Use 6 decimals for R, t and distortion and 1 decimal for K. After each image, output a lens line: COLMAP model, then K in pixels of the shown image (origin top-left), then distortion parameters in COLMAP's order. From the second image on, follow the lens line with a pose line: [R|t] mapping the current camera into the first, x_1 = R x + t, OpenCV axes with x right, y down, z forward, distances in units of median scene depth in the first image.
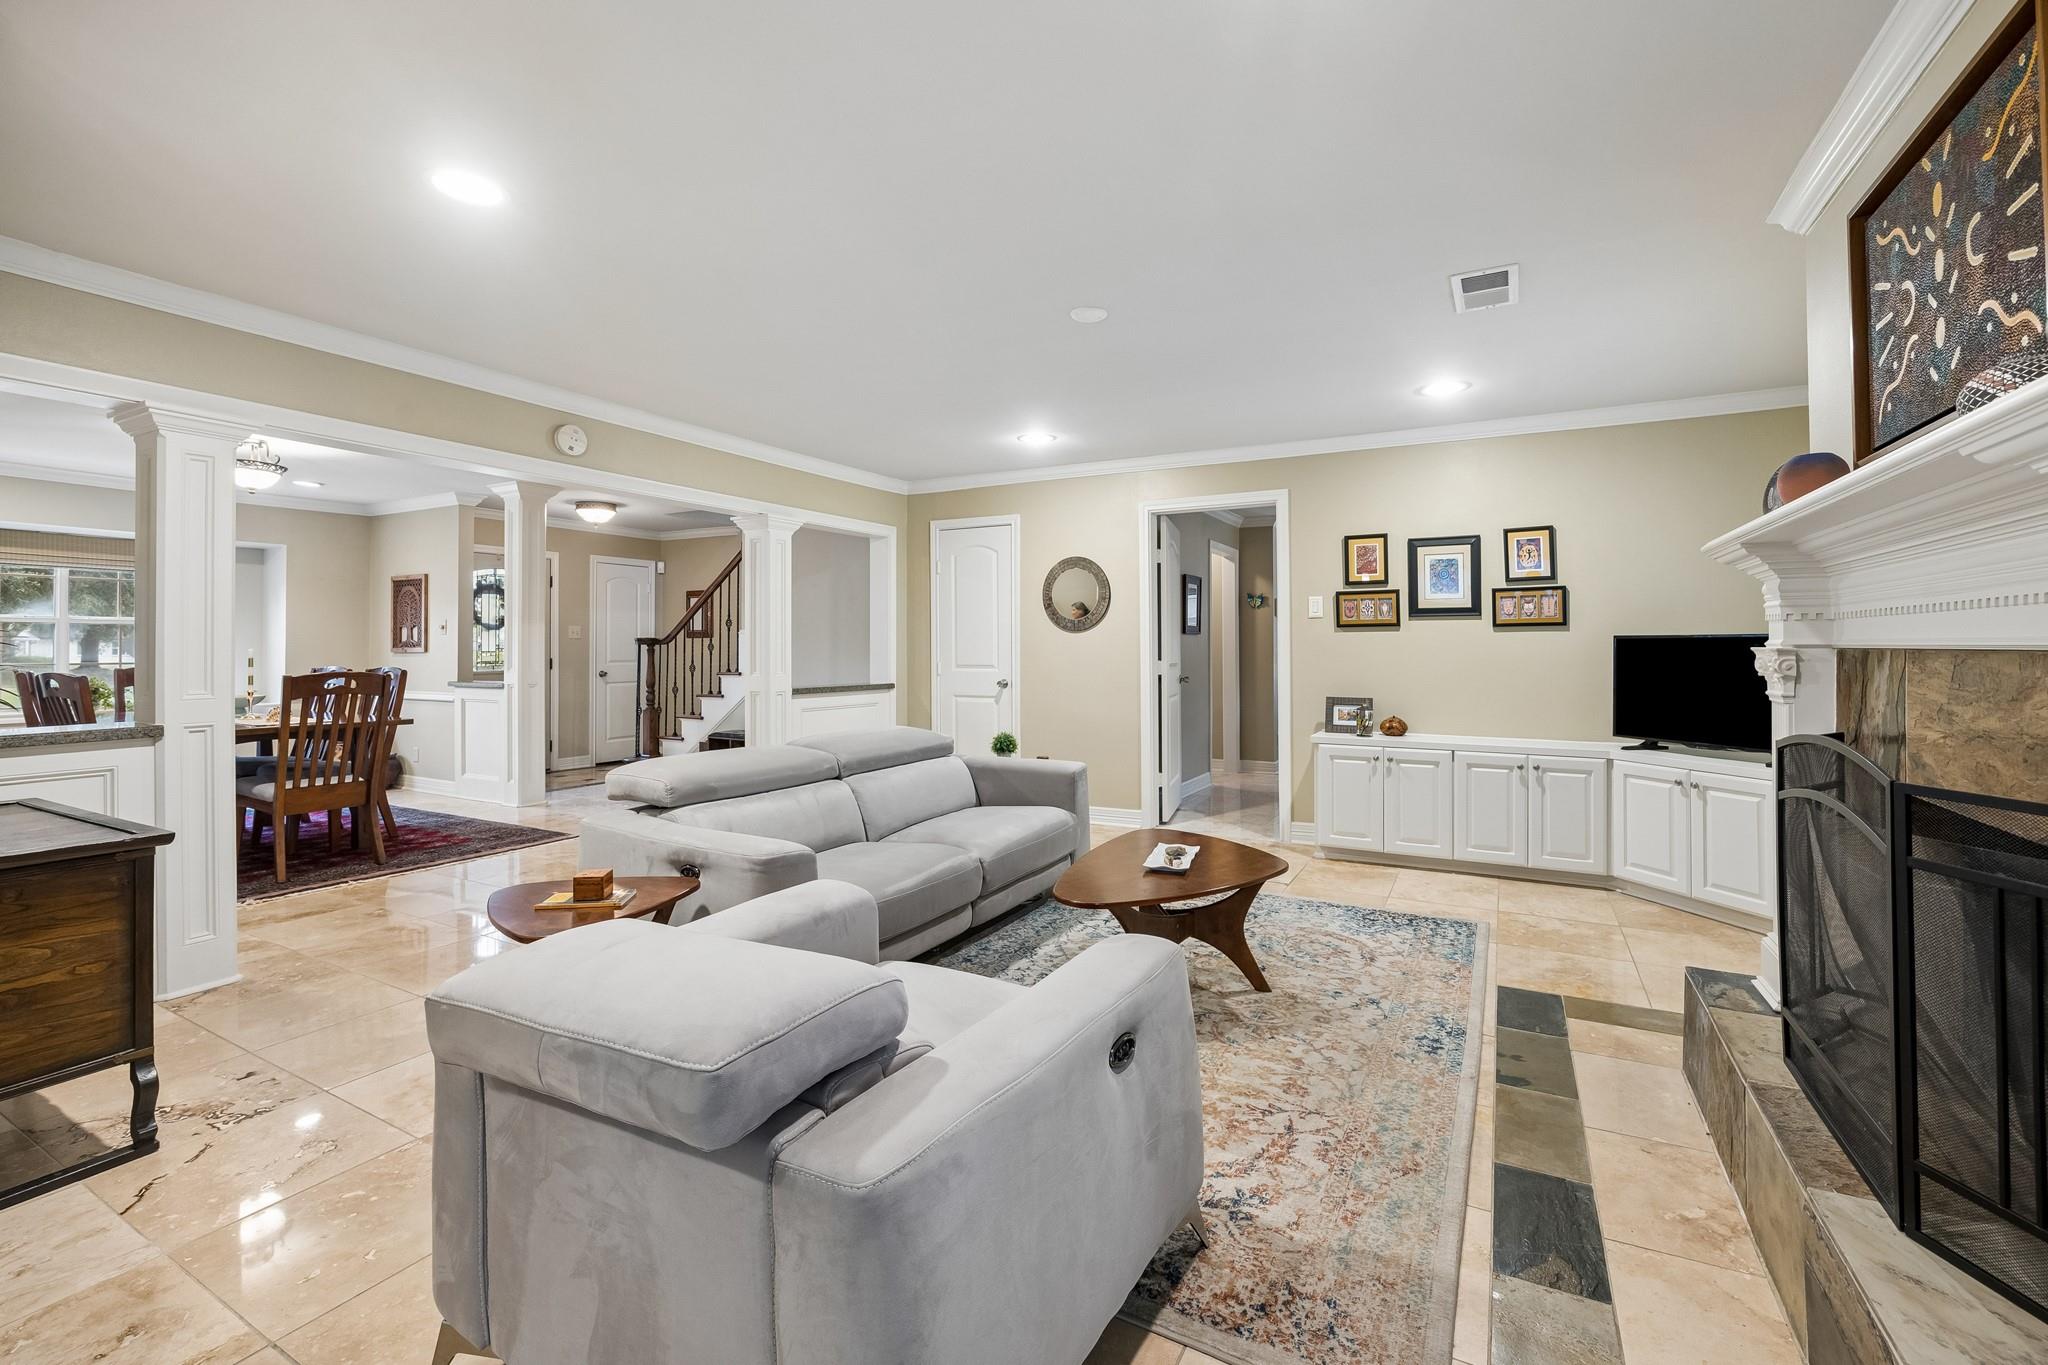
lens RADIAL K [[881.7, 0, 1032.0], [0, 881.7, 633.7], [0, 0, 1]] dist [-0.000523, 0.000585]
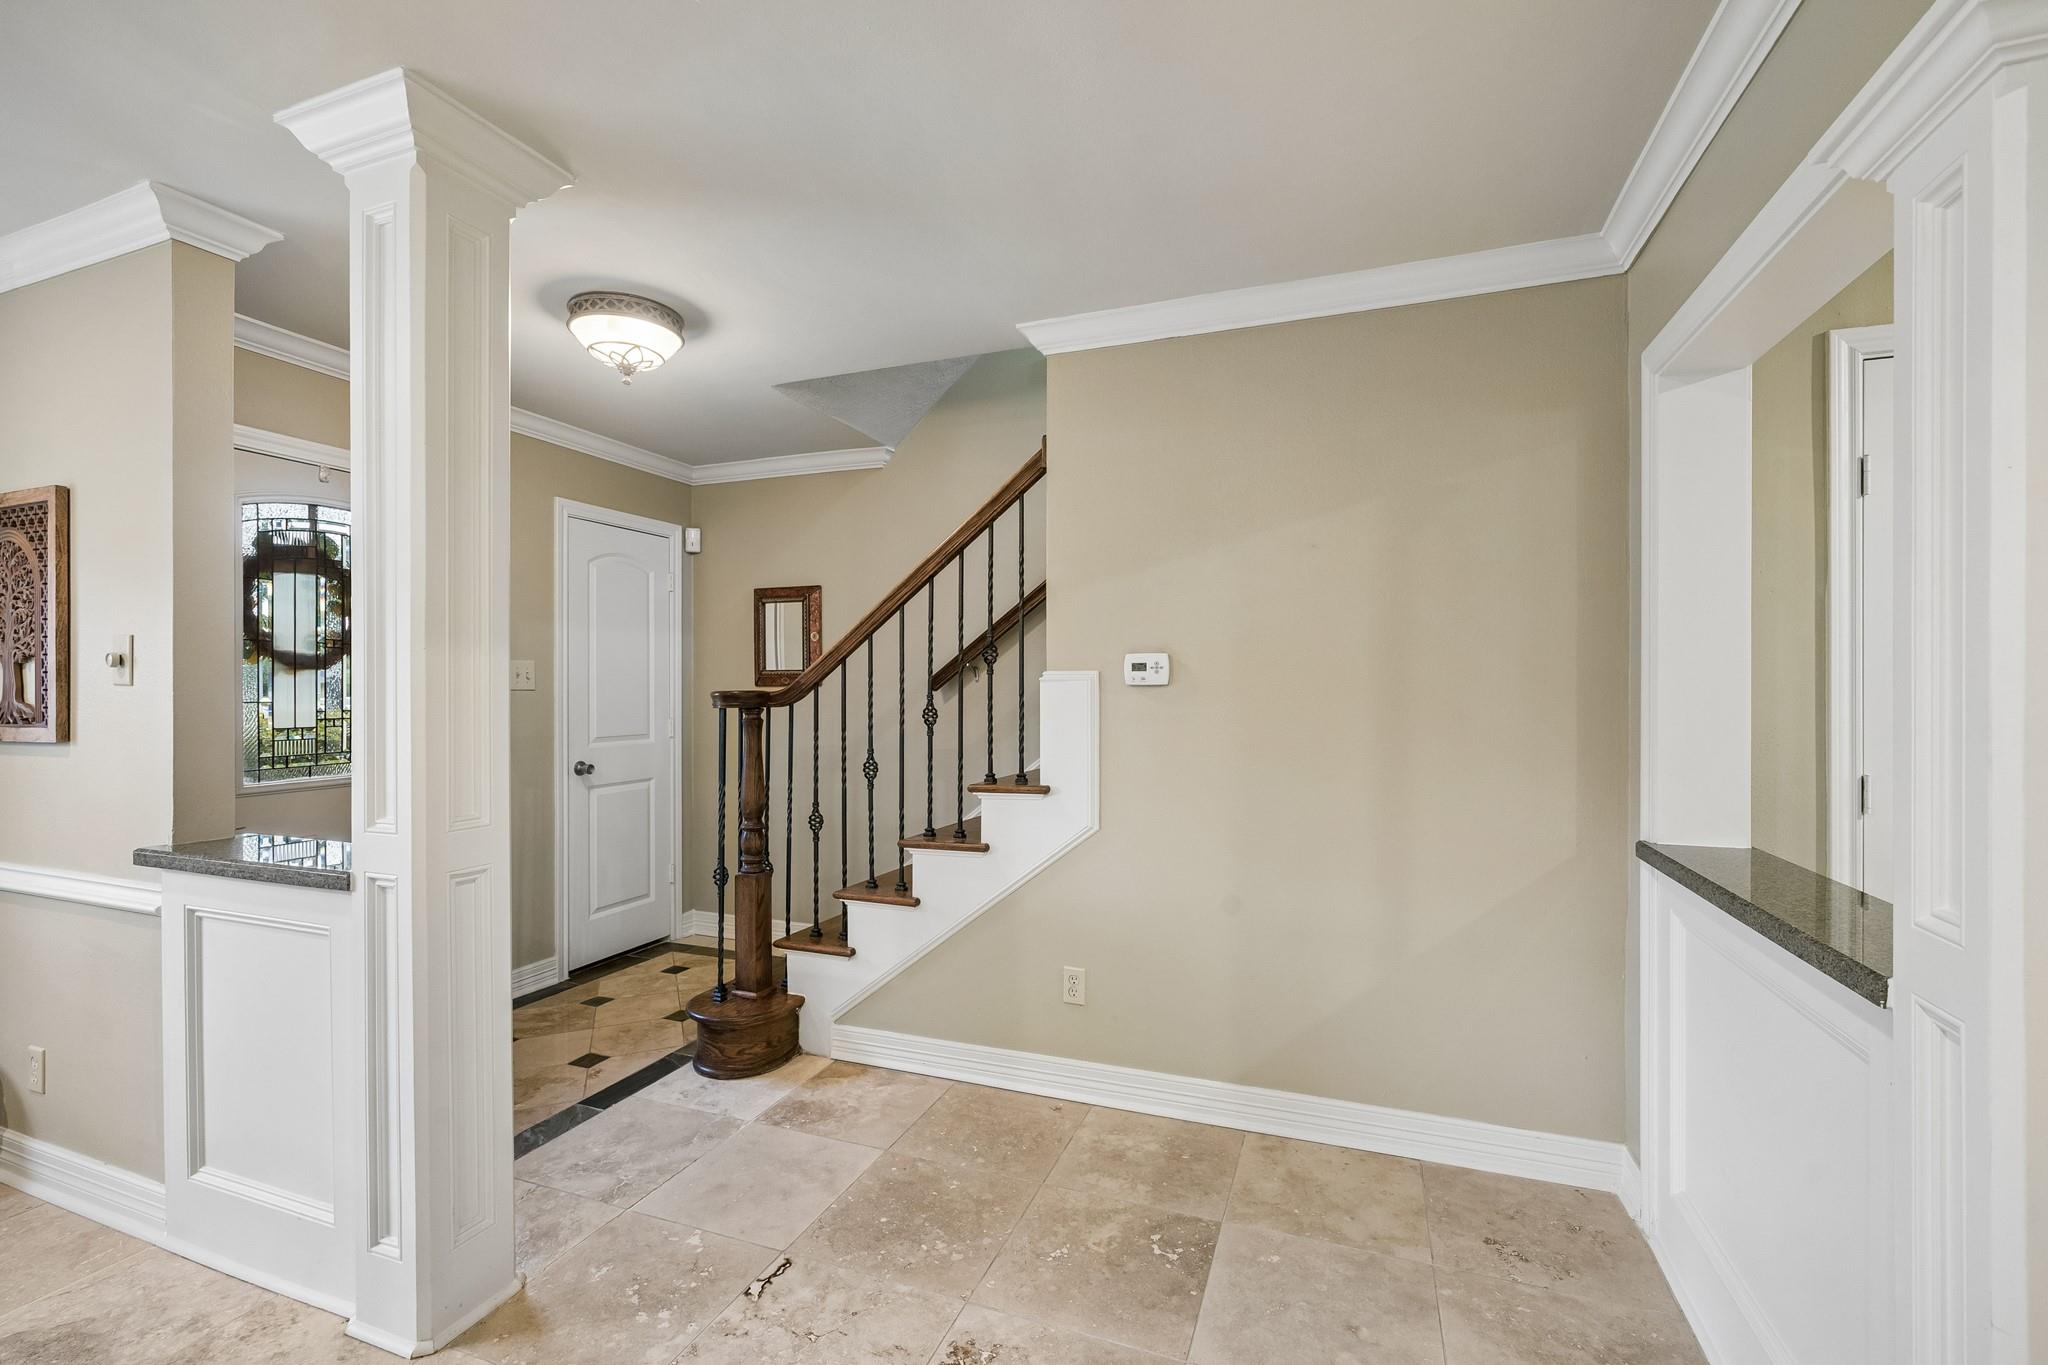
lens RADIAL K [[881.7, 0, 1033.0], [0, 881.7, 683.1], [0, 0, 1]] dist [-0.000523, 0.000585]
pose [[0.990818, 0.000890, 0.135197, -0.587156], [-0.002835, 0.999895, 0.014195, -0.007341], [-0.135170, -0.014447, 0.990717, 0.966202]]
